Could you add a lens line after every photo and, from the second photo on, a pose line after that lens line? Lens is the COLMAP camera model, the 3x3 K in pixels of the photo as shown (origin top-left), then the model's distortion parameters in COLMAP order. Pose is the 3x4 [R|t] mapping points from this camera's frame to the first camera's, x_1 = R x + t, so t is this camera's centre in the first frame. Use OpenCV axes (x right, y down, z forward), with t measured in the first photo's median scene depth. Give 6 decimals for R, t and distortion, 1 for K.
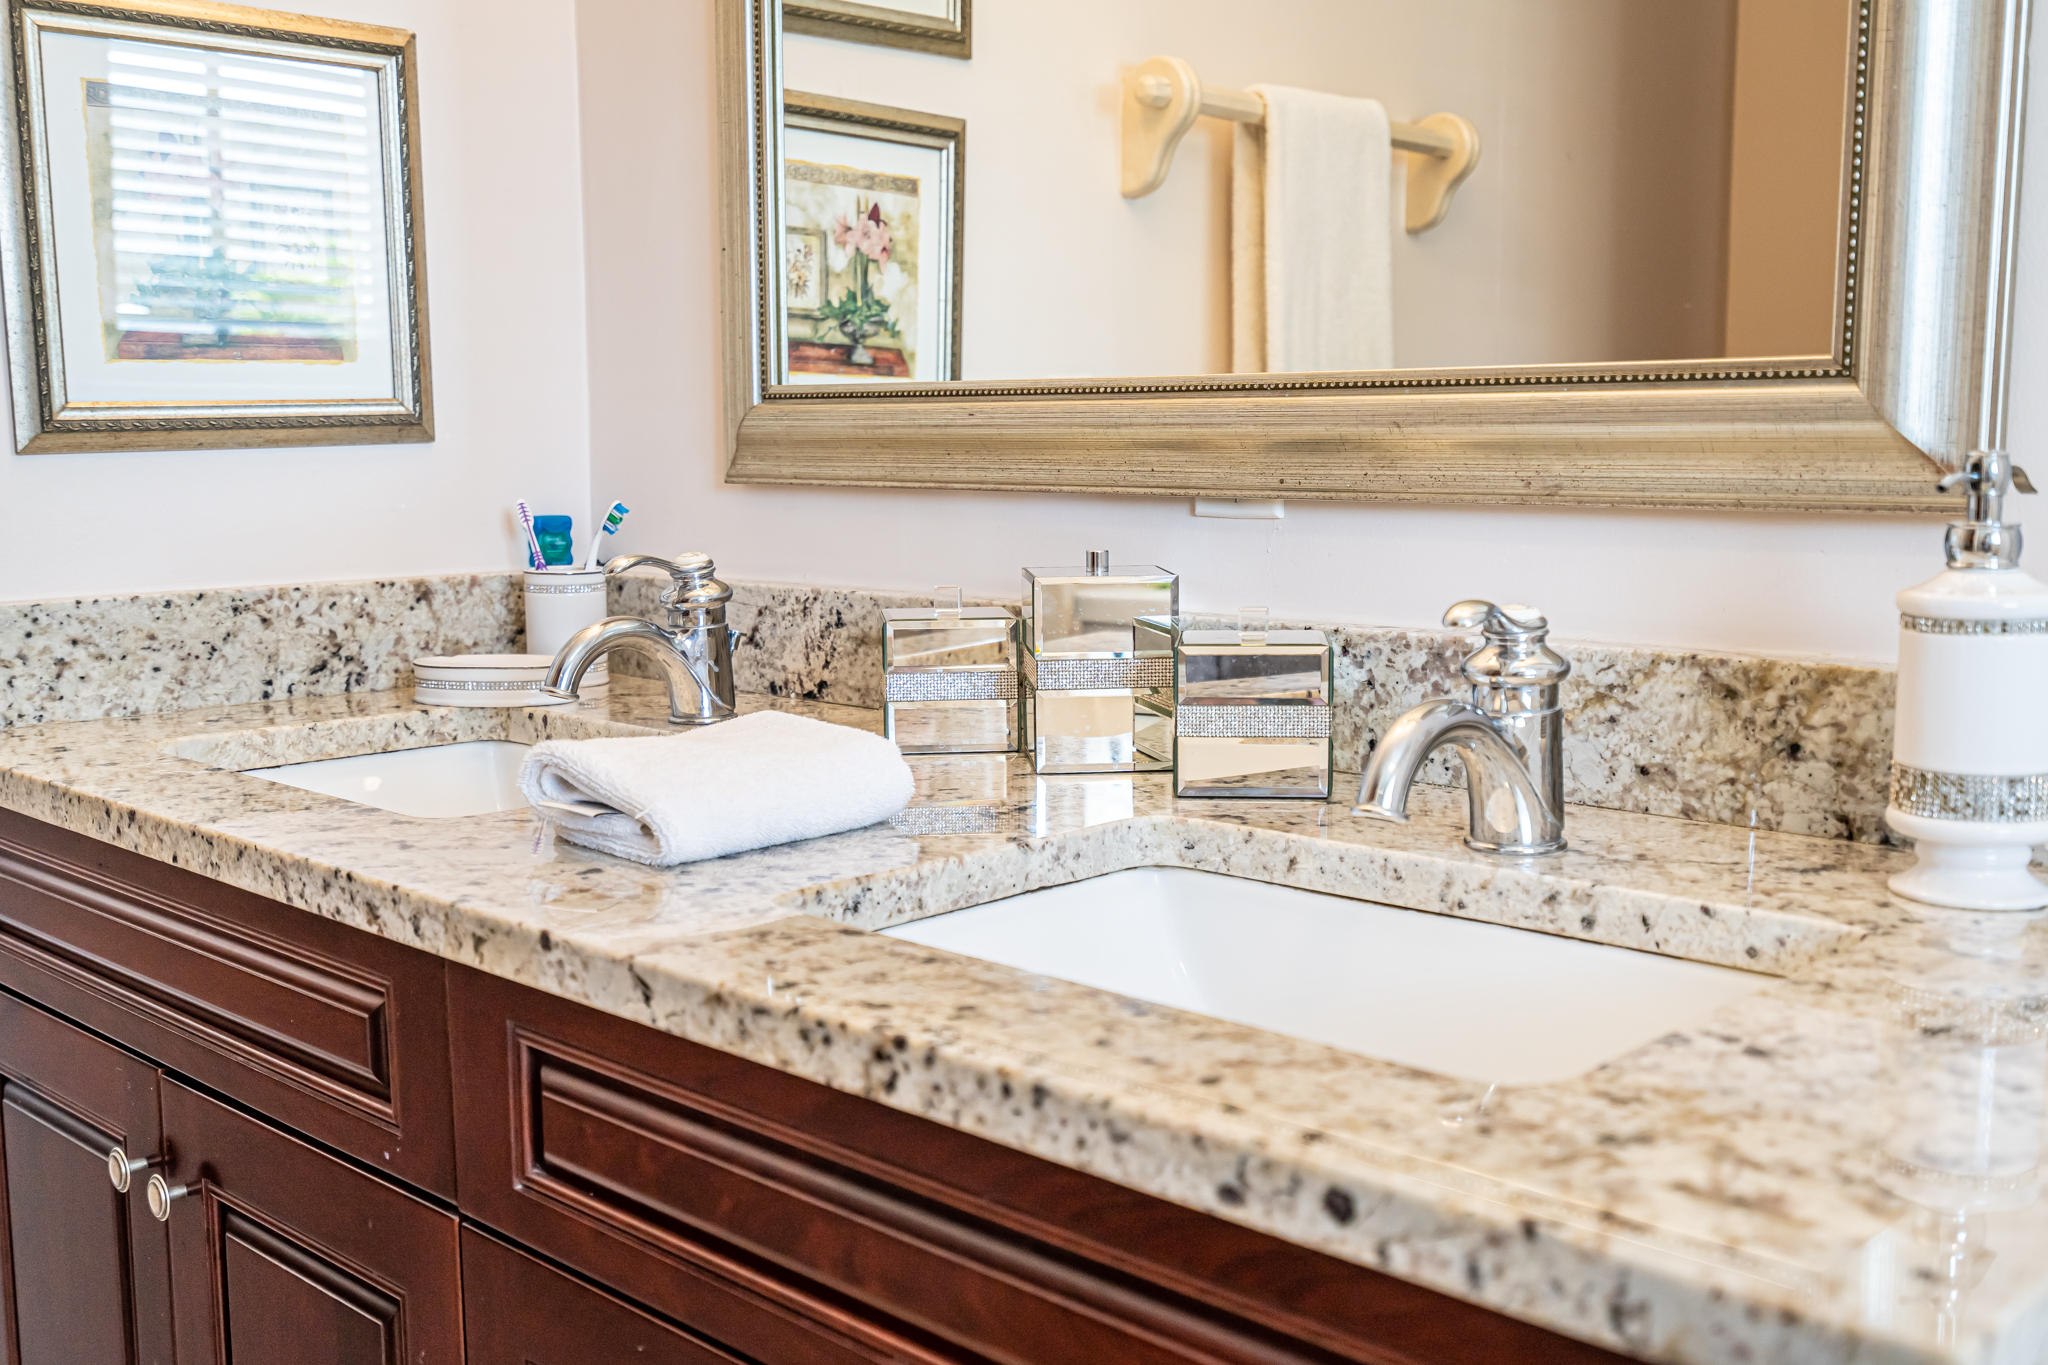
lens RADIAL K [[2033.0, 0, 1024.0], [0, 2033.0, 688.9], [0, 0, 1]] dist [0.010106, 0.000000]
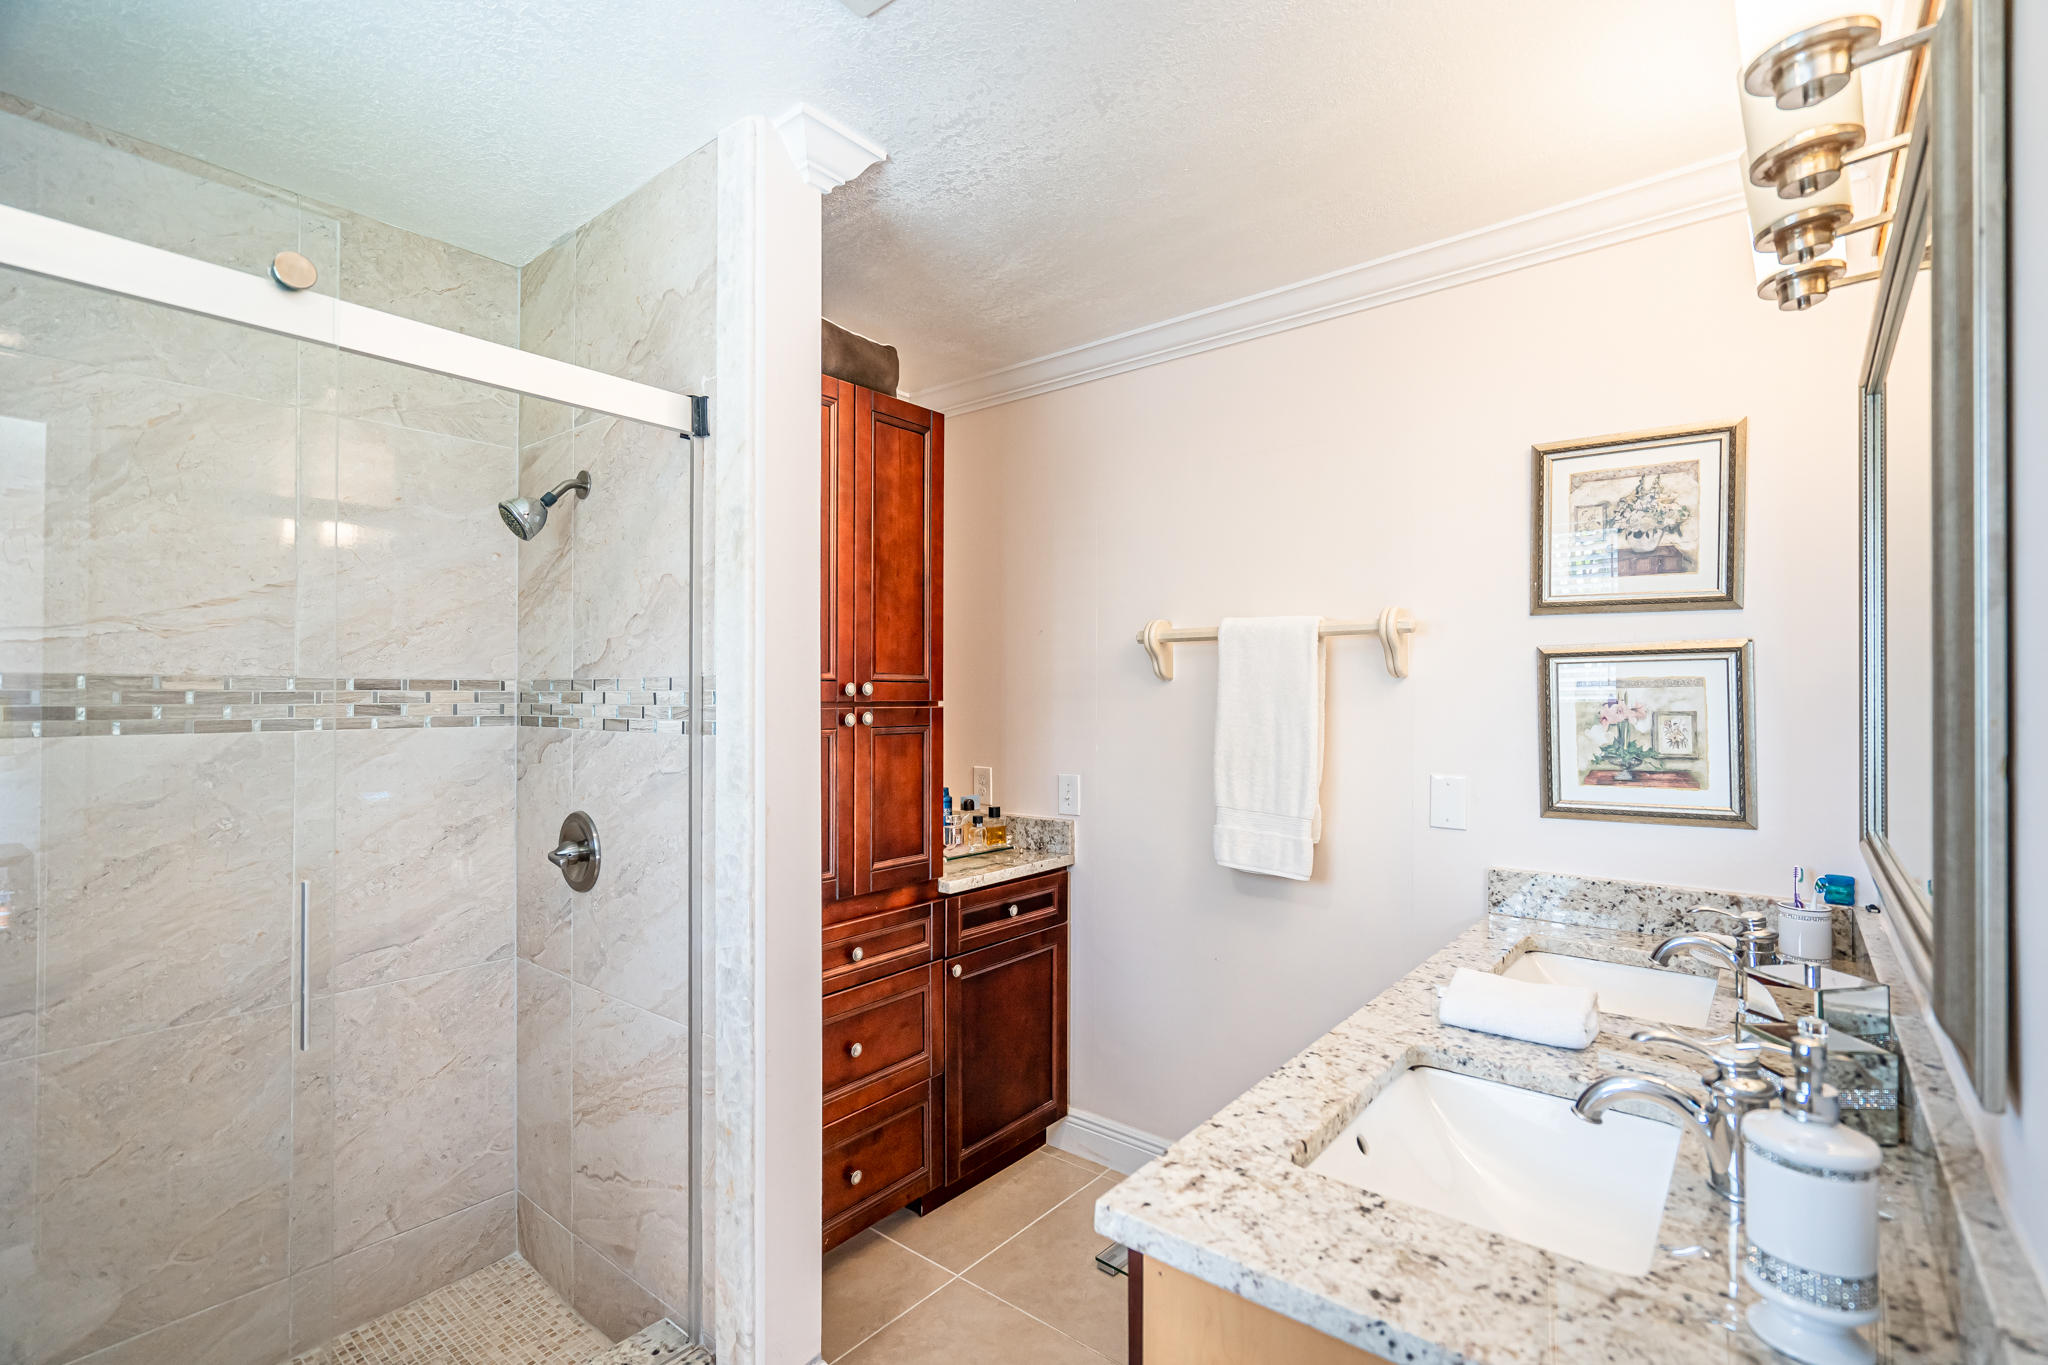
lens RADIAL K [[937.2, 0, 1023.3], [0, 937.2, 685.7], [0, 0, 1]] dist [0.000080, -0.000010]
pose [[0.082429, -0.005521, -0.996582, 0.649810], [-0.130295, 0.991342, -0.016269, -0.168013], [0.988043, 0.131190, 0.080996, 0.185061]]
